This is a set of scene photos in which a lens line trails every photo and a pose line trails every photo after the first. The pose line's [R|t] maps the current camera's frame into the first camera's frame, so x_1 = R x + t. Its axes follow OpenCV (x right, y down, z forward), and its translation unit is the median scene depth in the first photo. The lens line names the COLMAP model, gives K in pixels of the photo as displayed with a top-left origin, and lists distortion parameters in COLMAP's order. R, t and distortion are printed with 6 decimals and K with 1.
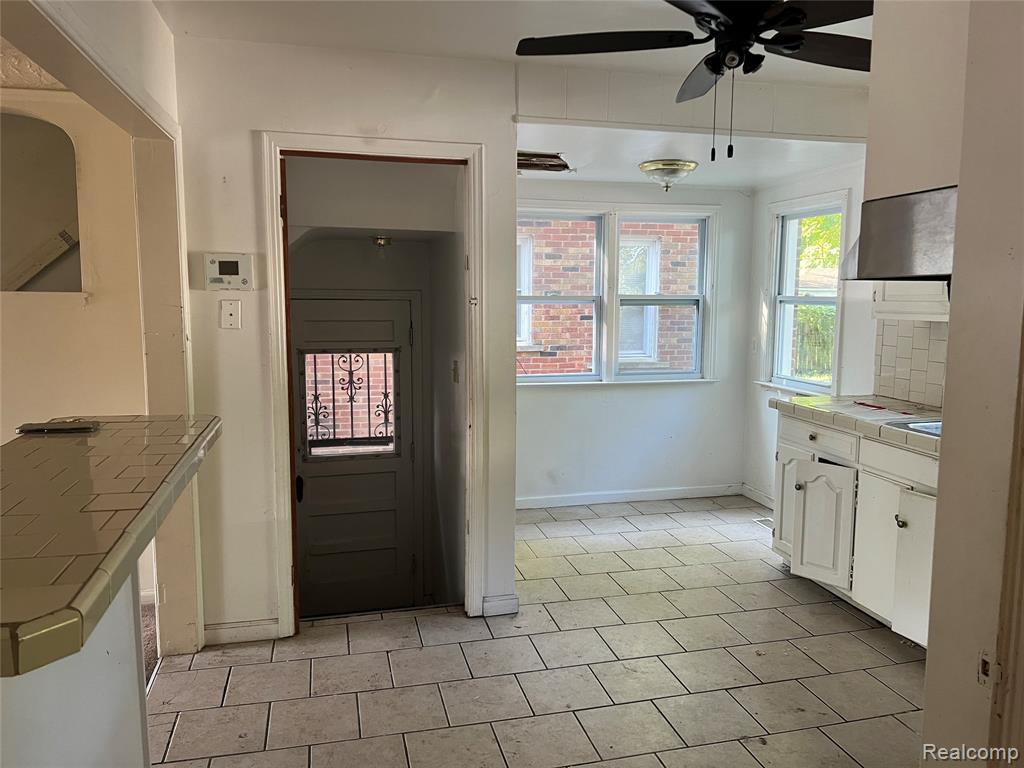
lens RADIAL K [[773.9, 0, 523.4], [0, 773.9, 394.3], [0, 0, 1]] dist [0.090969, -0.137077]
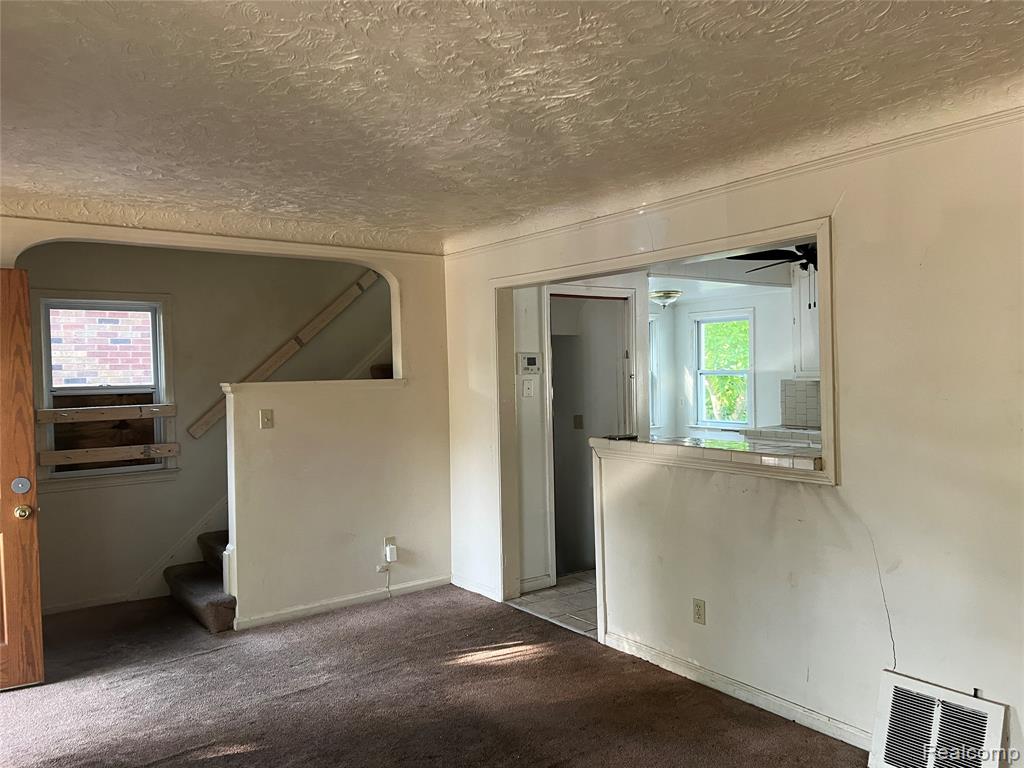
lens RADIAL K [[773.9, 0, 523.4], [0, 773.9, 394.3], [0, 0, 1]] dist [0.090969, -0.137077]
pose [[0.921779, -0.038501, 0.385800, -0.840871], [0.077594, 0.993245, -0.086271, 0.043788], [-0.379873, 0.109458, 0.918540, -0.432041]]
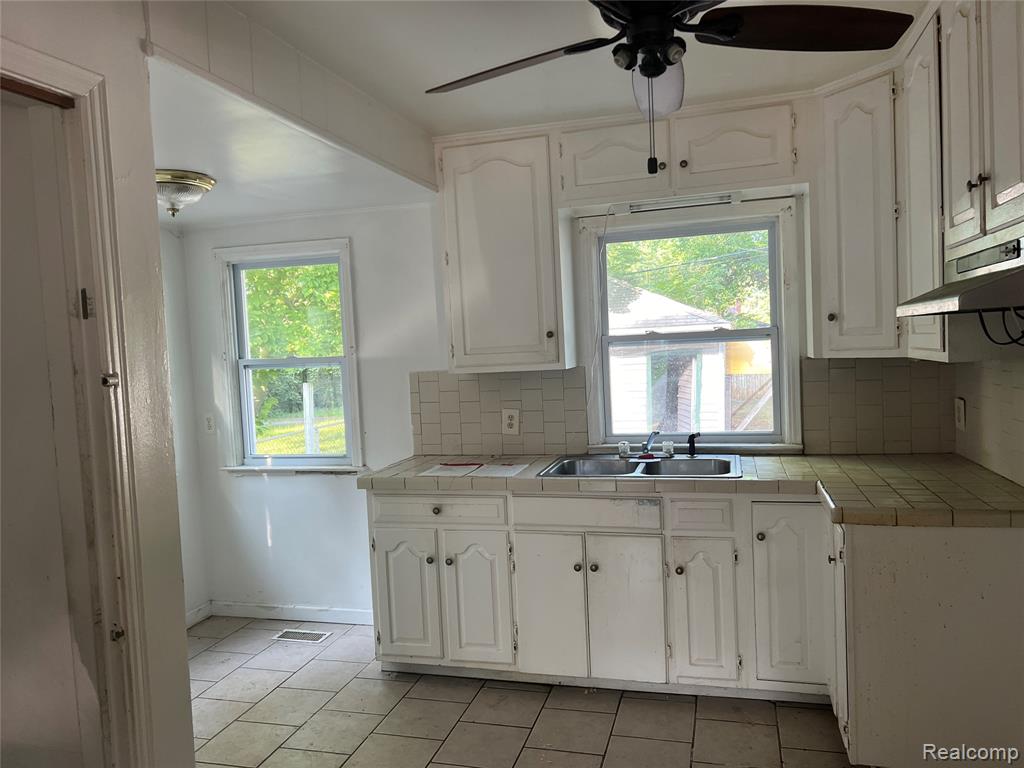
lens RADIAL K [[773.9, 0, 523.4], [0, 773.9, 394.3], [0, 0, 1]] dist [0.090969, -0.137077]
pose [[0.499945, -0.084609, 0.861915, -0.323940], [0.160991, 0.986950, 0.003502, -0.061439], [-0.850963, 0.137010, 0.507041, 0.454382]]
